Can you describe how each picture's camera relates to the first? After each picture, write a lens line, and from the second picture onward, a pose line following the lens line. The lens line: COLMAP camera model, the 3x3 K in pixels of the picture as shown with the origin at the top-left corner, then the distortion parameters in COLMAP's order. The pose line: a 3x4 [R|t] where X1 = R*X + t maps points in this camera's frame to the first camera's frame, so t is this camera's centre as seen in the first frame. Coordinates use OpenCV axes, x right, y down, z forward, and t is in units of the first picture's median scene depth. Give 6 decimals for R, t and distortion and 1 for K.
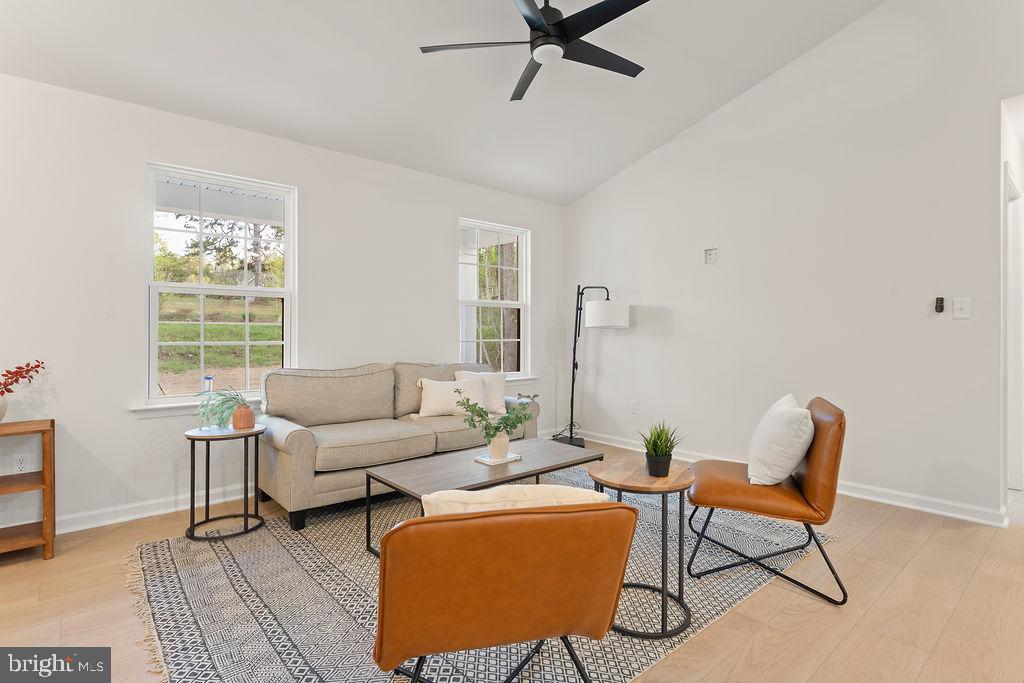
lens RADIAL K [[506.6, 0, 494.2], [0, 506.6, 329.9], [0, 0, 1]] dist [0.001857, -0.000040]
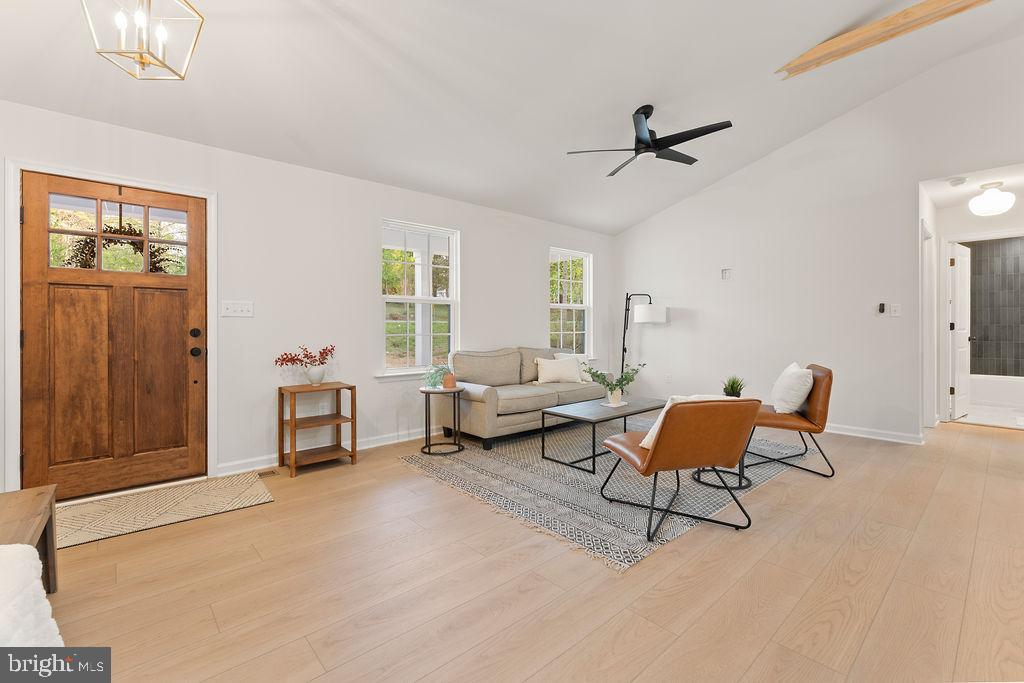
lens RADIAL K [[434.2, 0, 502.5], [0, 434.2, 325.4], [0, 0, 1]] dist [0.004345, -0.002466]
pose [[0.999899, -0.004685, 0.013413, -0.331805], [0.004665, 0.999988, 0.001495, -0.002539], [-0.013420, -0.001433, 0.999909, -0.350045]]
